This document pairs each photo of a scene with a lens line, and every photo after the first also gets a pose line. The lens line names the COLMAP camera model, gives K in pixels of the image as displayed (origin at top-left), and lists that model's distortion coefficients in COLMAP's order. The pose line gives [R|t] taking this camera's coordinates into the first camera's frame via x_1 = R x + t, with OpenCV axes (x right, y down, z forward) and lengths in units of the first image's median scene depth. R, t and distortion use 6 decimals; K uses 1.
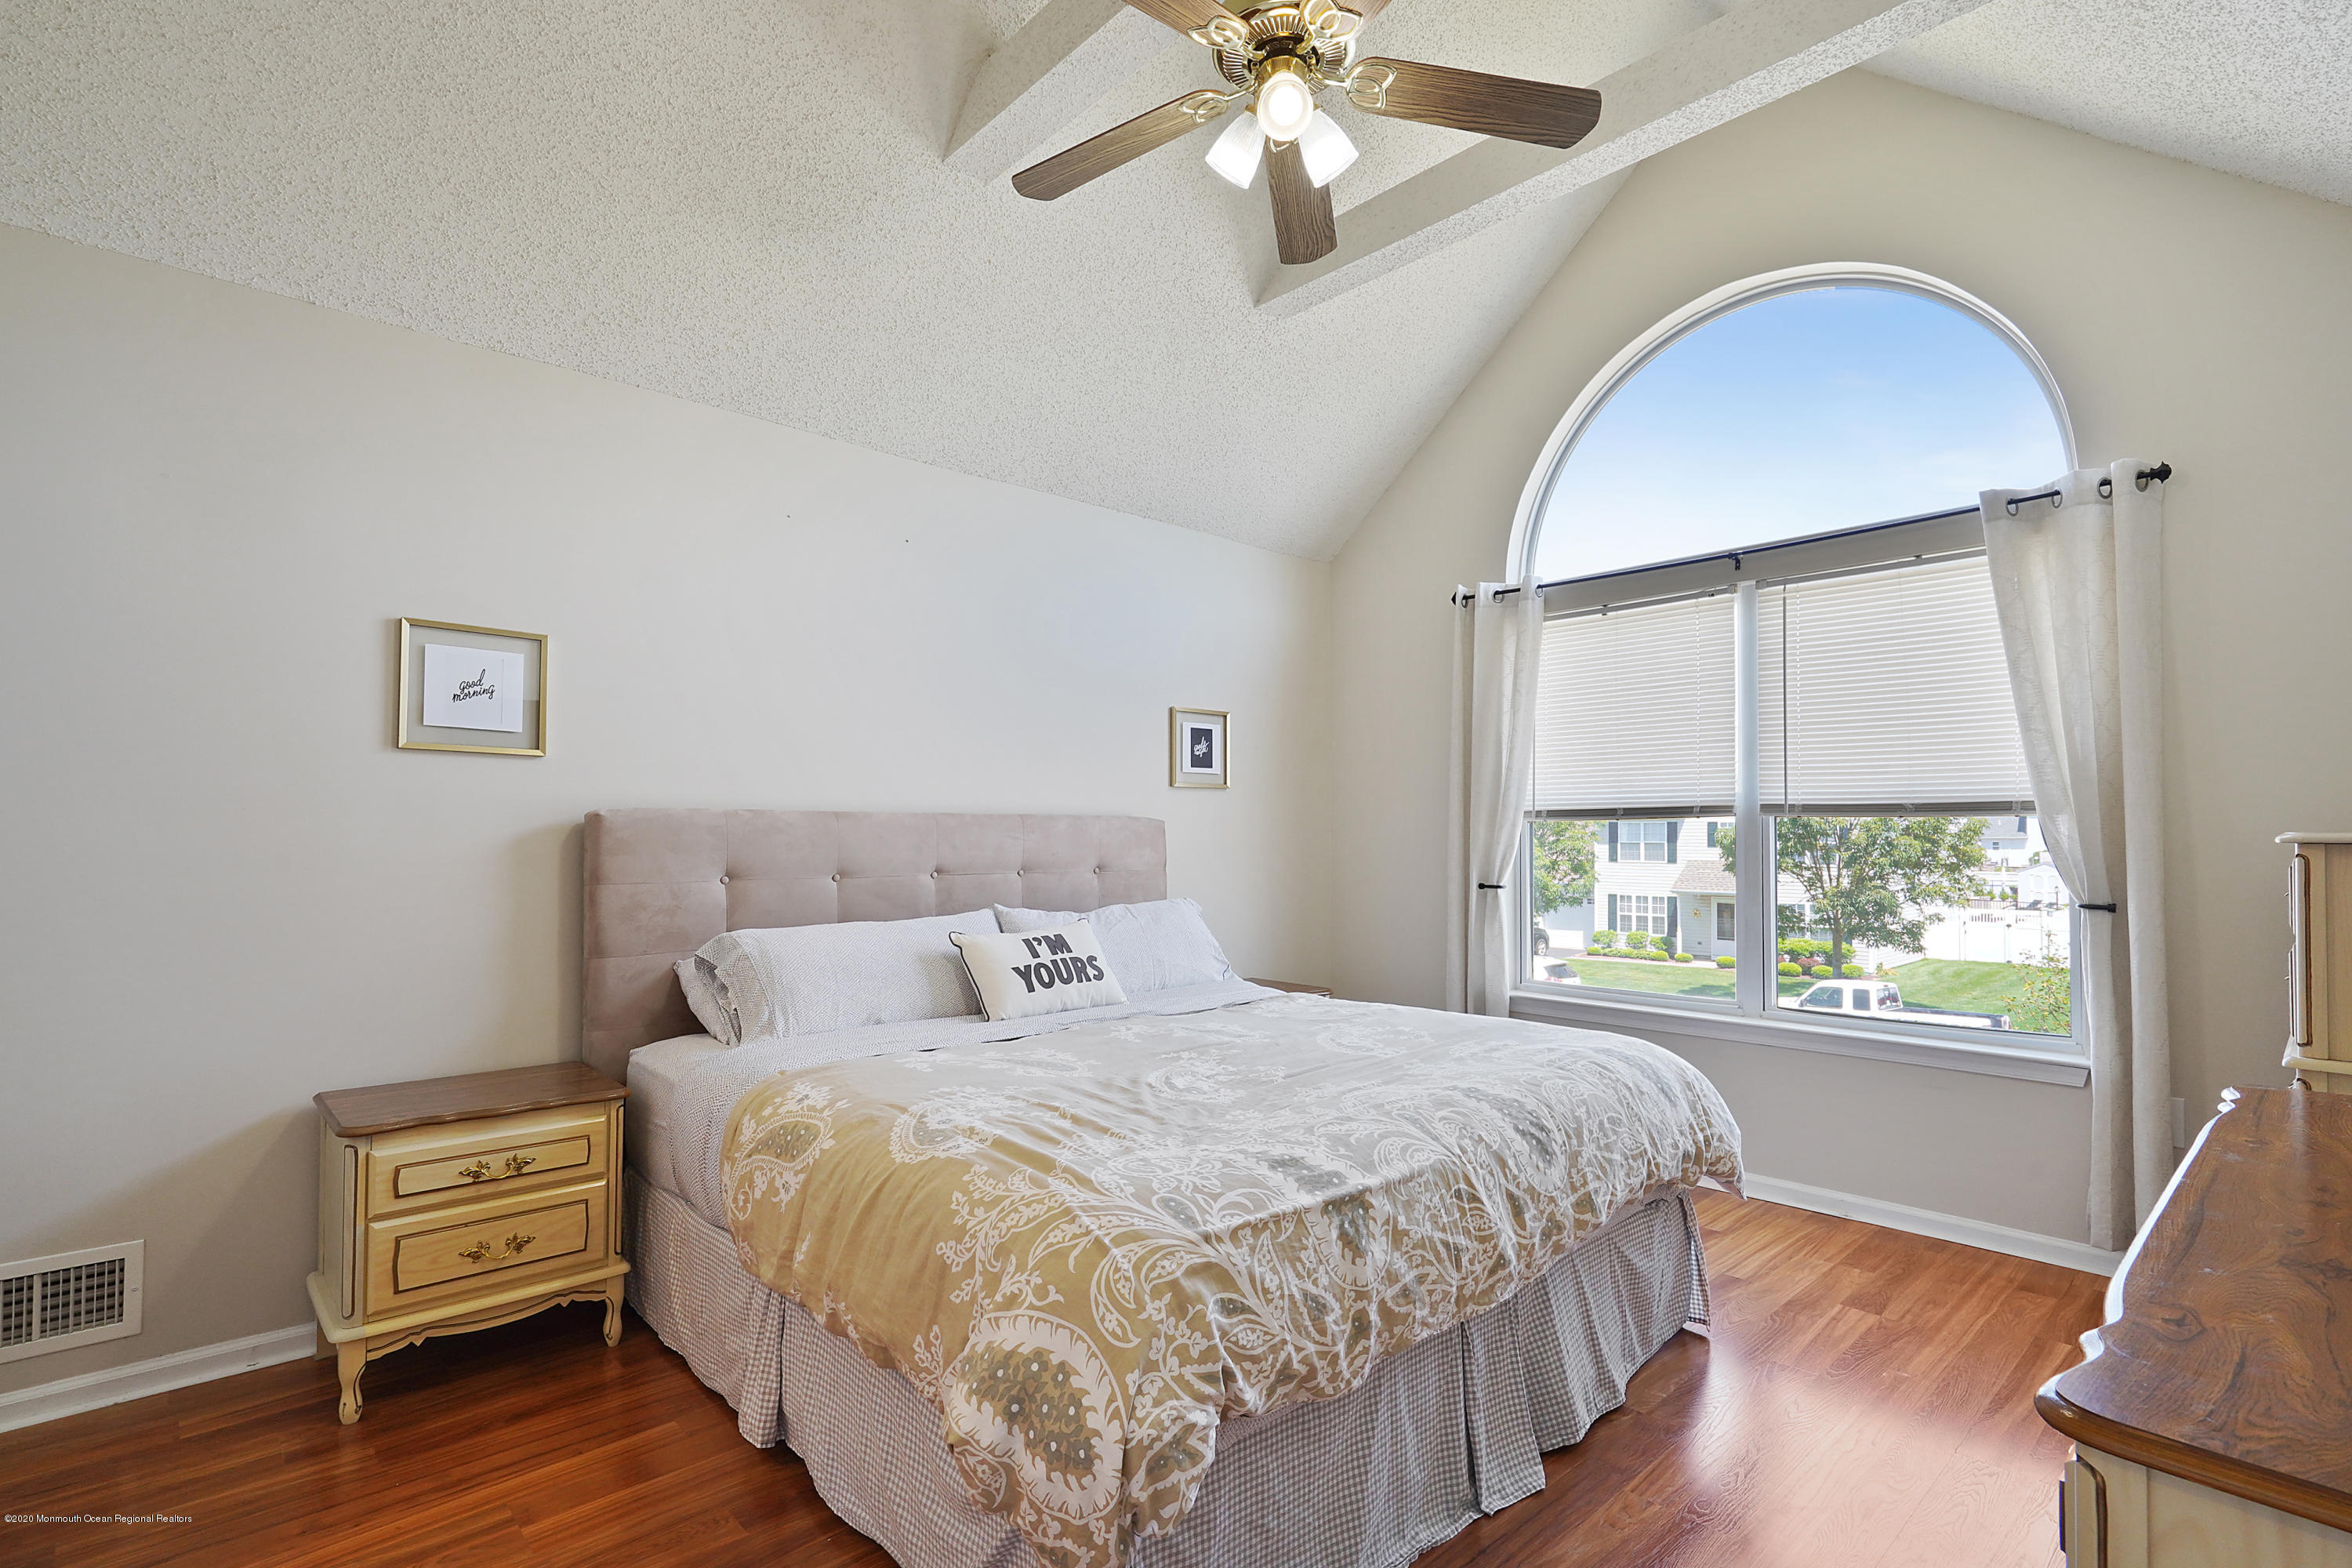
lens RADIAL K [[1114.4, 0, 1177.9], [0, 1114.4, 781.4], [0, 0, 1]] dist [-0.000806, 0.000221]
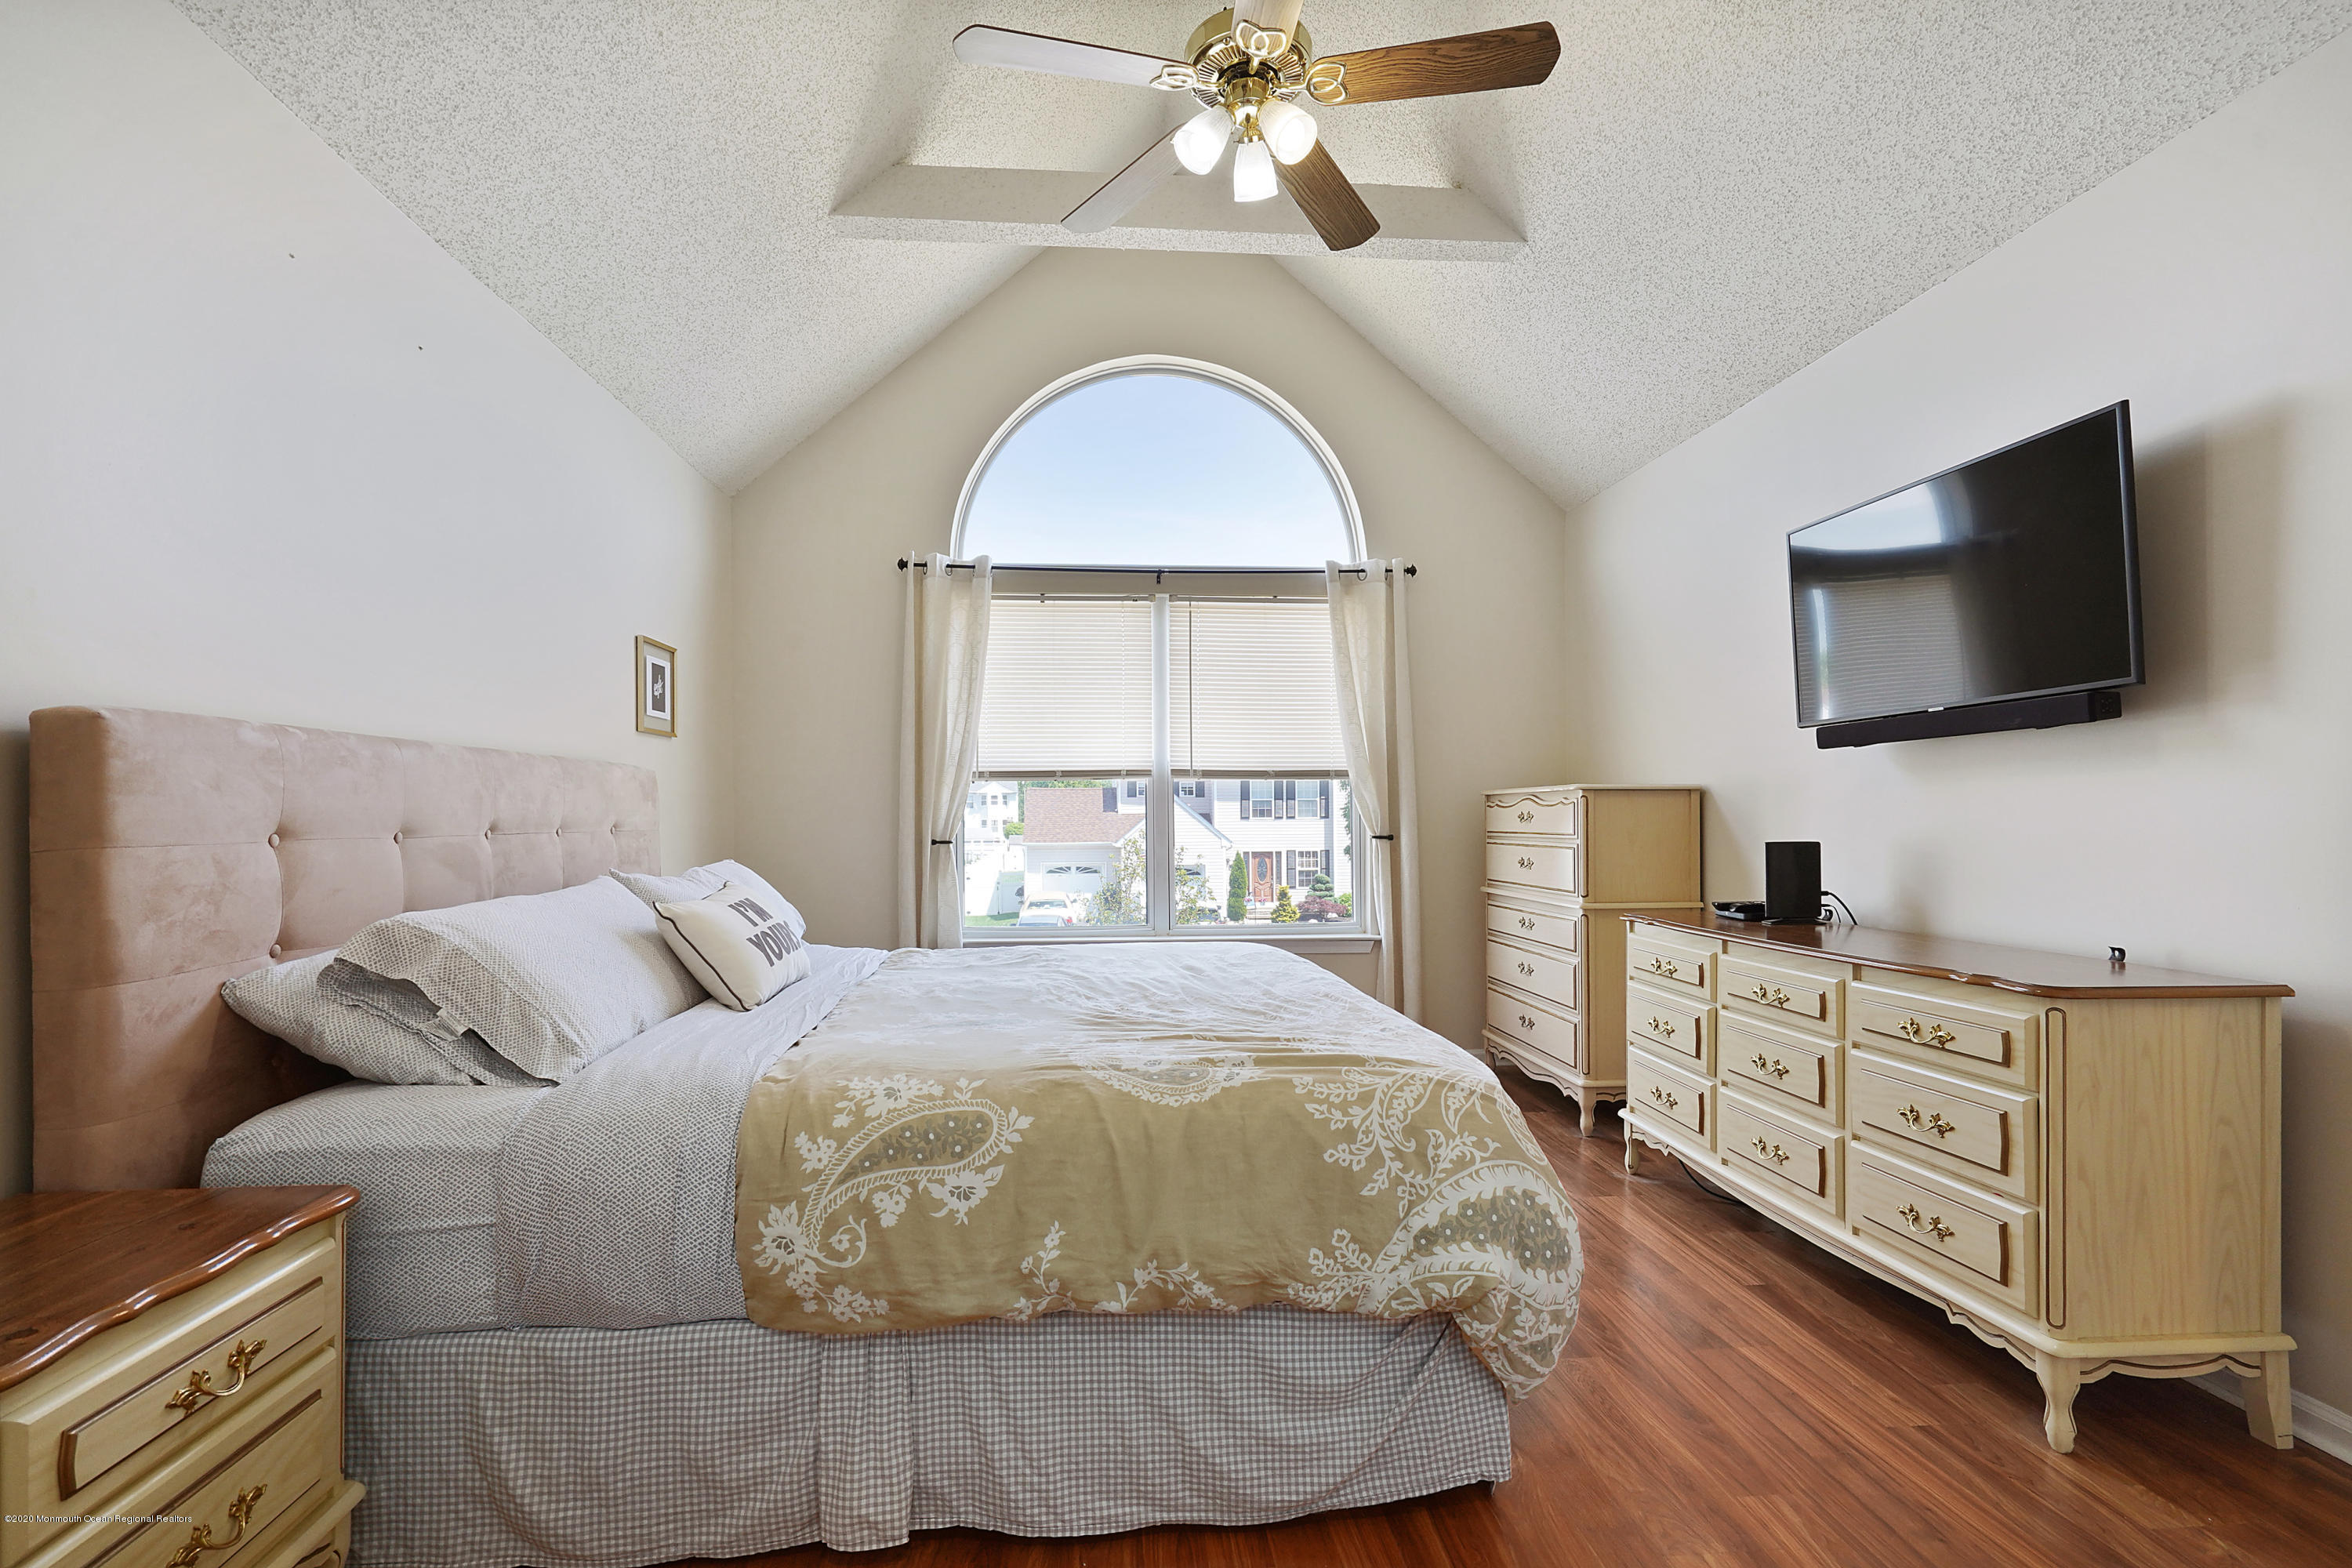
lens RADIAL K [[1107.7, 0, 1174.7], [0, 1107.7, 770.0], [0, 0, 1]] dist [-0.001760, 0.000283]
pose [[0.616096, 0.027831, 0.787179, -0.591495], [-0.032121, 0.999432, -0.010196, 0.041974], [-0.787016, -0.019003, 0.616640, 0.260717]]
